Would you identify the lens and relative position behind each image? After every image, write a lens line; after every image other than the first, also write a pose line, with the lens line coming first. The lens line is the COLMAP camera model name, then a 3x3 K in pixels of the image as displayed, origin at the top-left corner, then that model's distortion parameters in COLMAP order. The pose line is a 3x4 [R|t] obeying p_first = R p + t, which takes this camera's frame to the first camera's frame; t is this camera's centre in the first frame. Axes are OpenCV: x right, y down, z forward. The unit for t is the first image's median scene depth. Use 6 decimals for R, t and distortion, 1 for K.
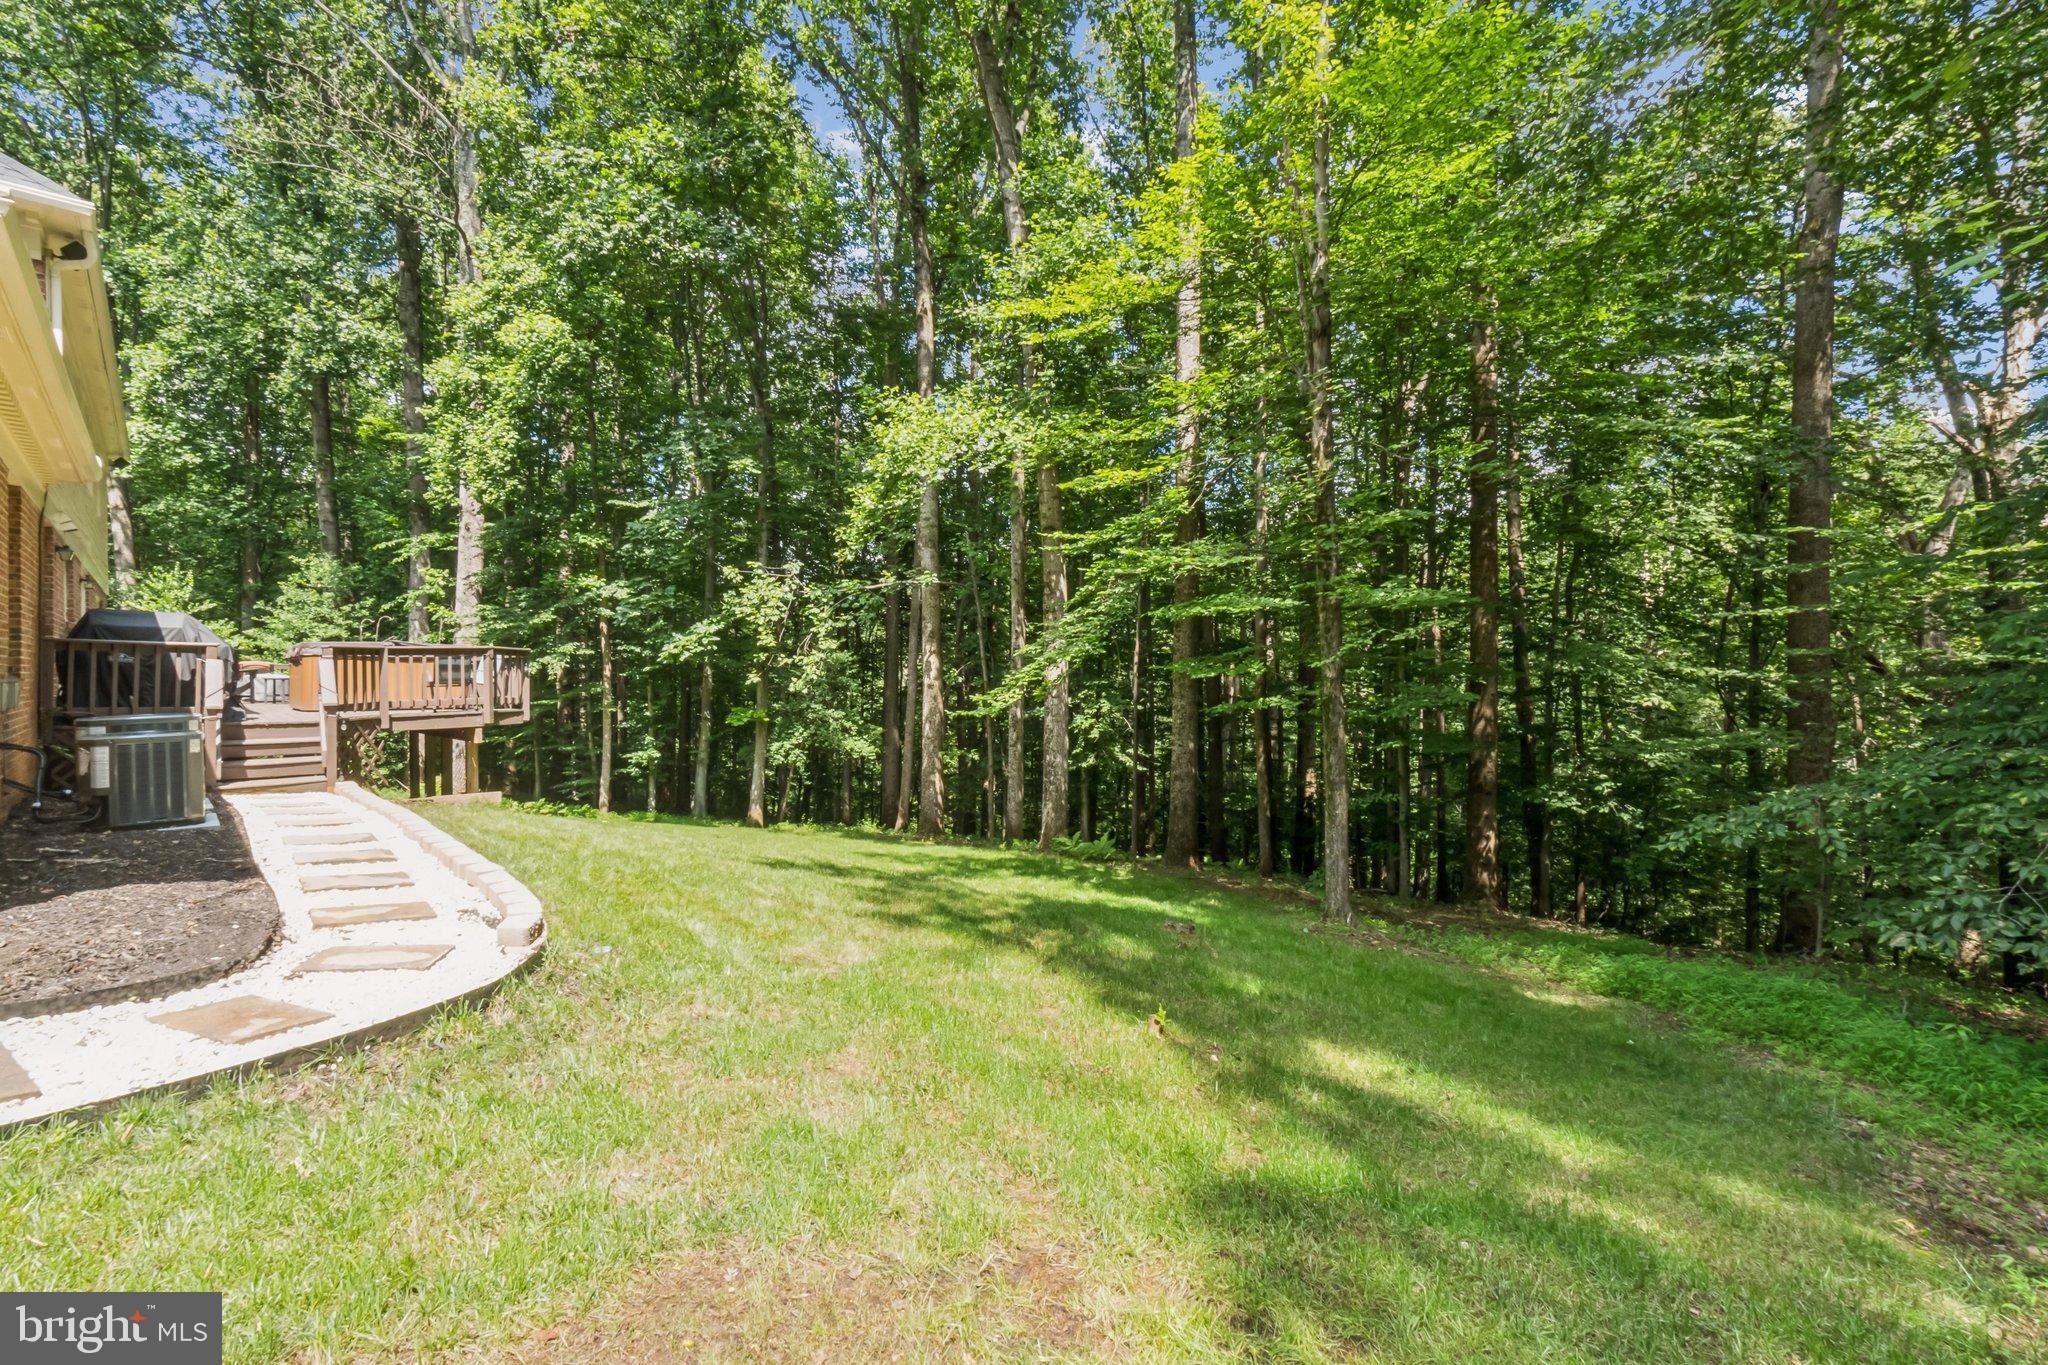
lens RADIAL K [[947.0, 0, 1024.0], [0, 947.0, 682.5], [0, 0, 1]] dist [-0.001231, -0.000061]
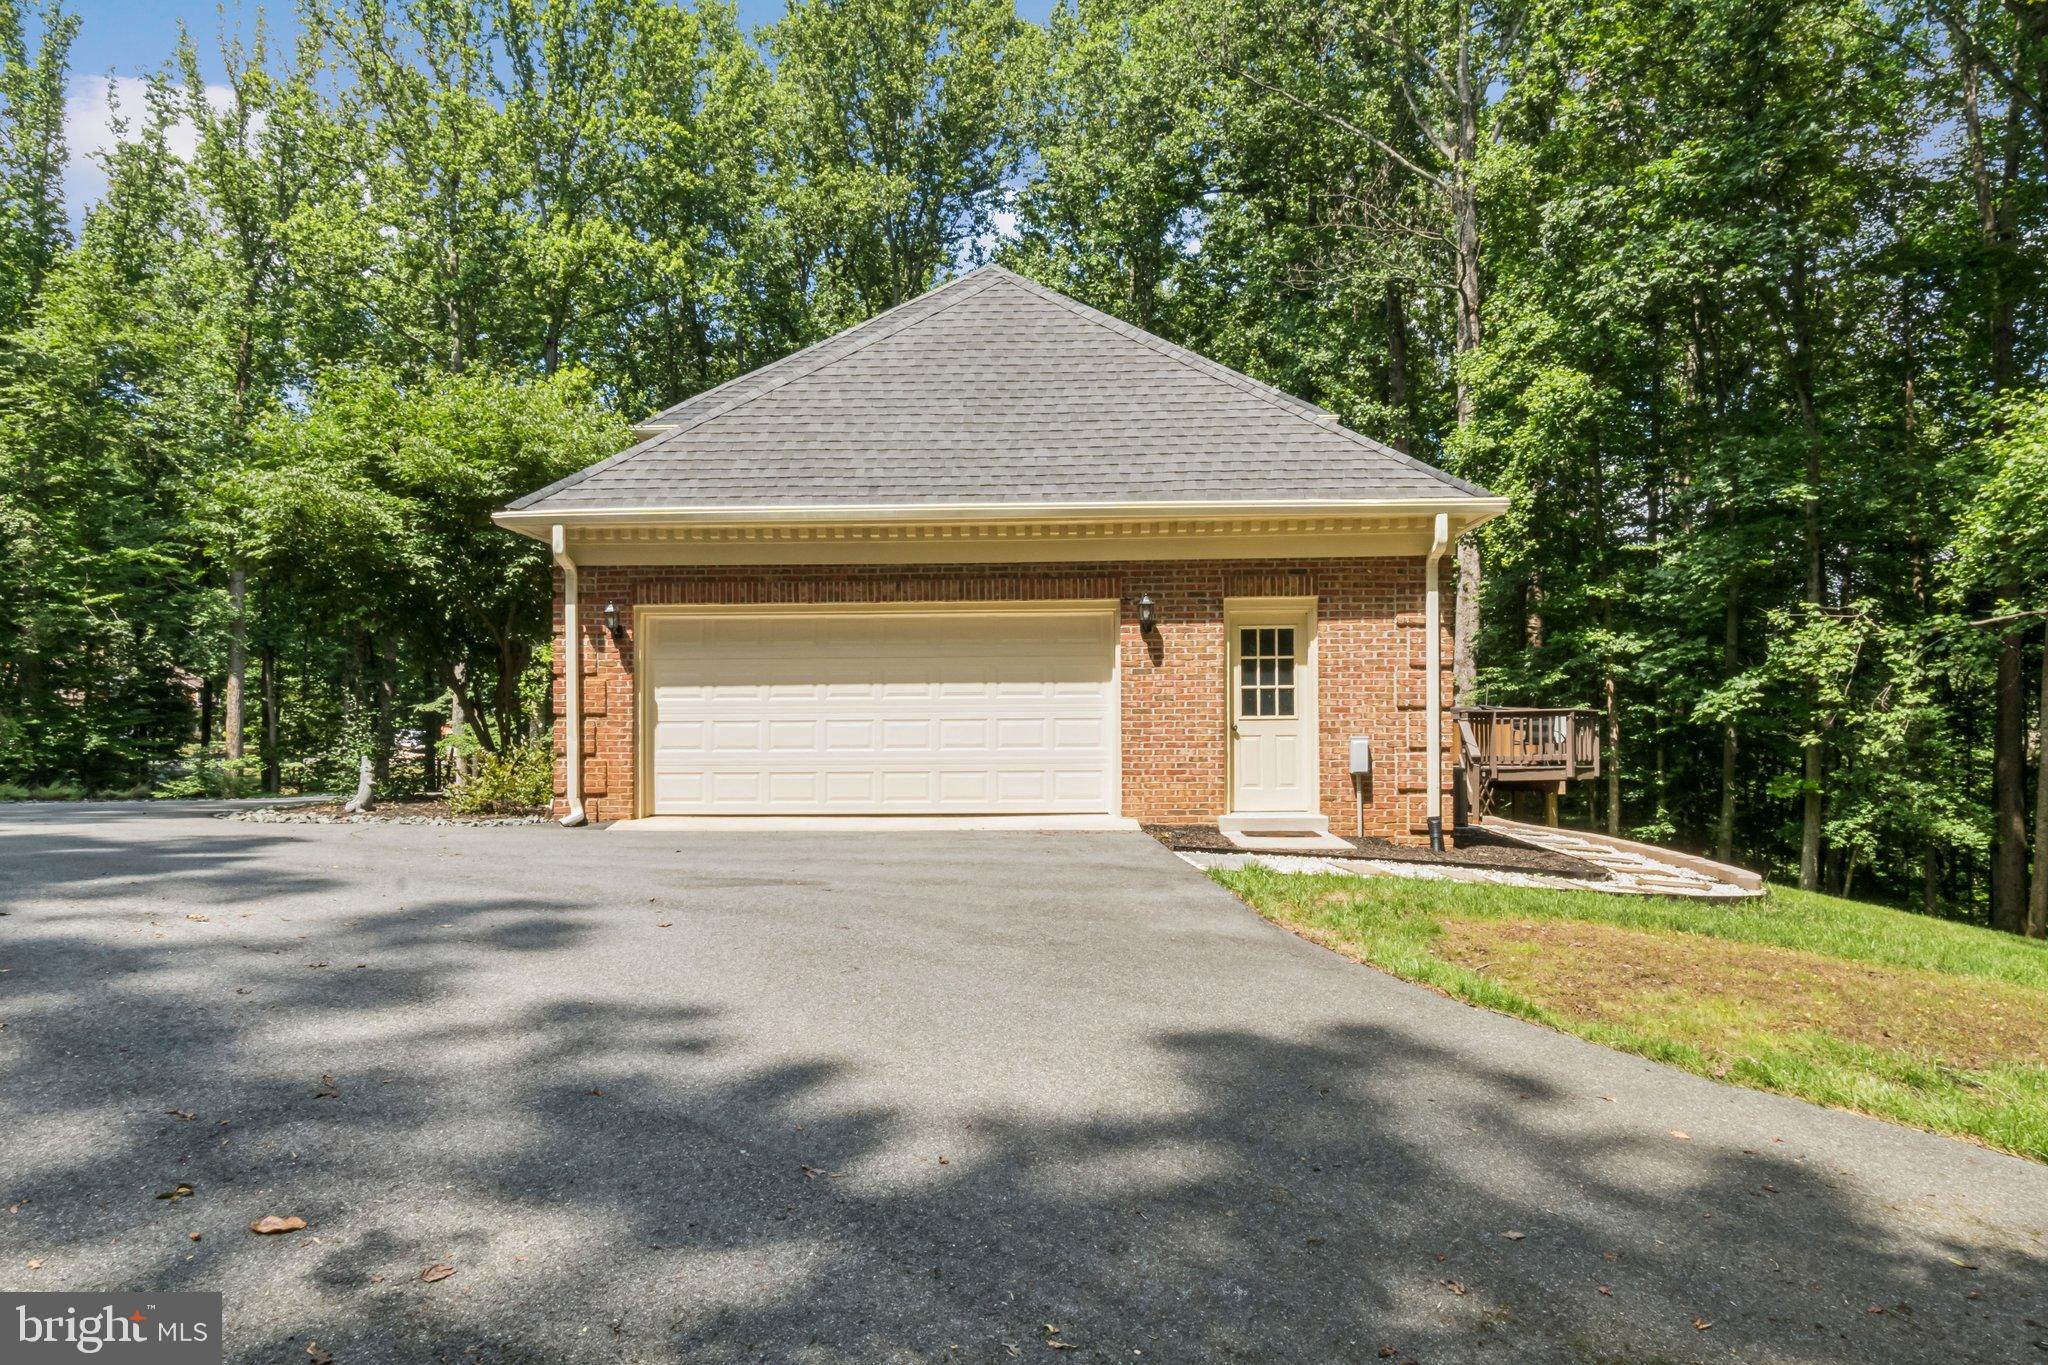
lens RADIAL K [[1257.8, 0, 1023.5], [0, 1257.8, 719.3], [0, 0, 1]] dist [-0.003871, 0.000387]
pose [[0.697274, -0.014496, -0.716658, 0.029070], [-0.004637, 0.999683, -0.024732, 0.007925], [0.716790, 0.020568, 0.696986, -0.286510]]
